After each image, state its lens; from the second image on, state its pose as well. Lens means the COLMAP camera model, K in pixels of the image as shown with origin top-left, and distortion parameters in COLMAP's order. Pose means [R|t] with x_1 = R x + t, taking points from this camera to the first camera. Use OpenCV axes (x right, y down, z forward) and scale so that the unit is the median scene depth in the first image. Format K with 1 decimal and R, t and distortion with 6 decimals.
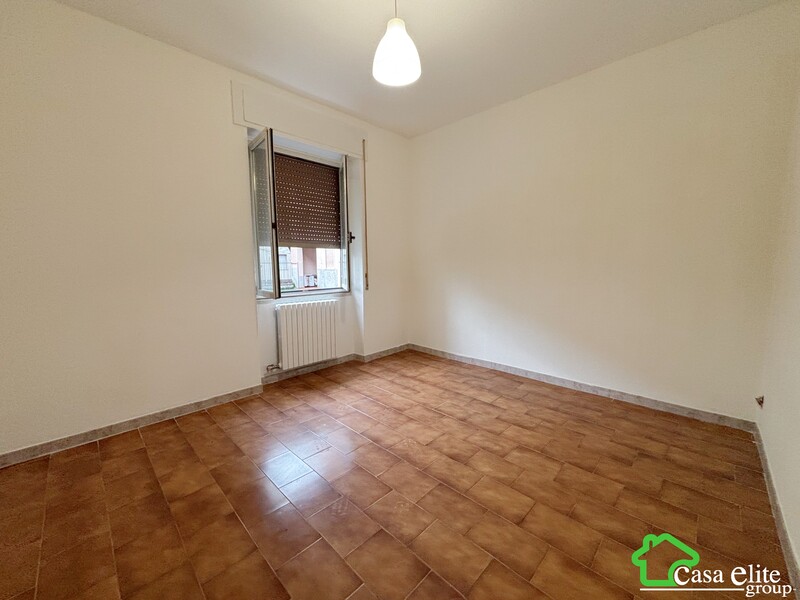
lens RADIAL K [[324.3, 0, 398.8], [0, 324.3, 300.0], [0, 0, 1]] dist [0.002166, 0.000318]
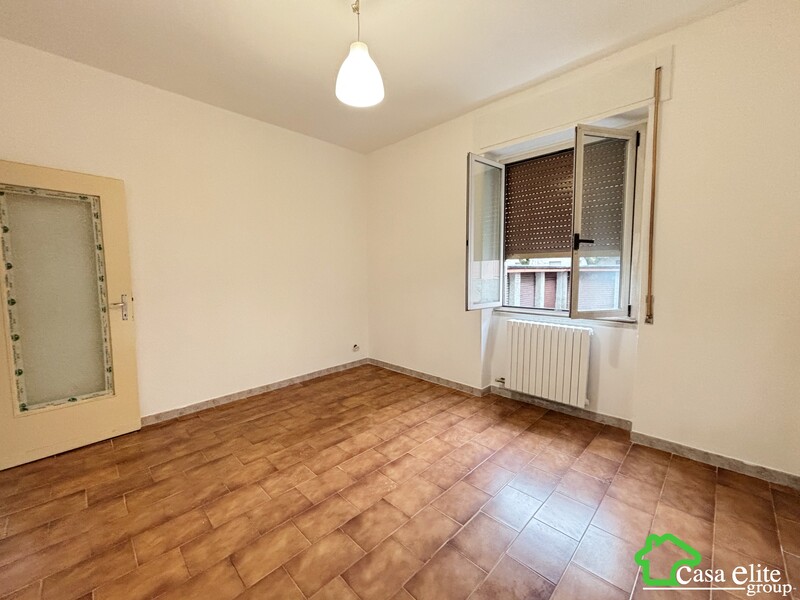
lens RADIAL K [[327.5, 0, 397.2], [0, 327.5, 297.5], [0, 0, 1]] dist [0.006649, -0.000287]
pose [[-0.011157, 0.089065, -0.995963, 0.744795], [-0.106537, 0.990250, 0.089748, -0.126368], [0.994246, 0.107109, -0.001559, 0.826784]]
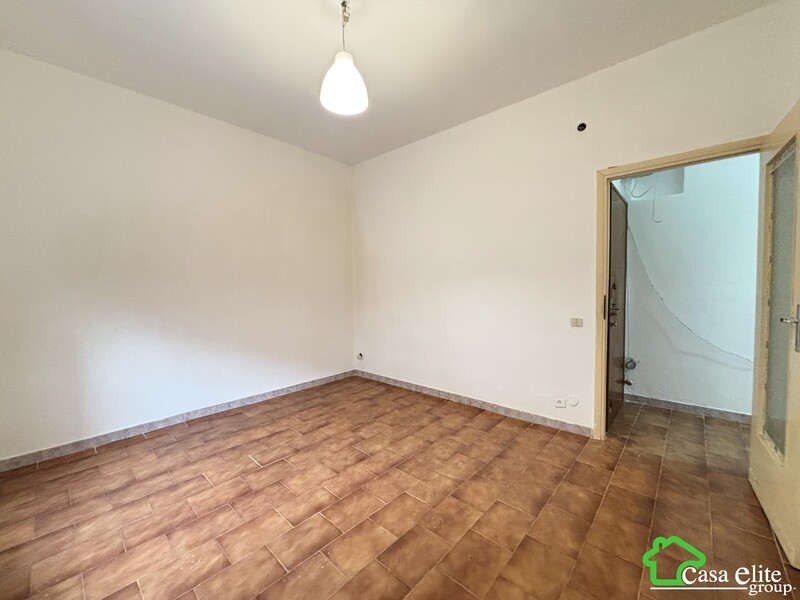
lens RADIAL K [[327.5, 0, 397.2], [0, 327.5, 297.5], [0, 0, 1]] dist [0.006649, -0.000287]
pose [[-0.031694, -0.029830, 0.999052, -0.746239], [0.128356, 0.991157, 0.033666, -0.071307], [-0.991222, 0.129301, -0.027585, 0.658286]]
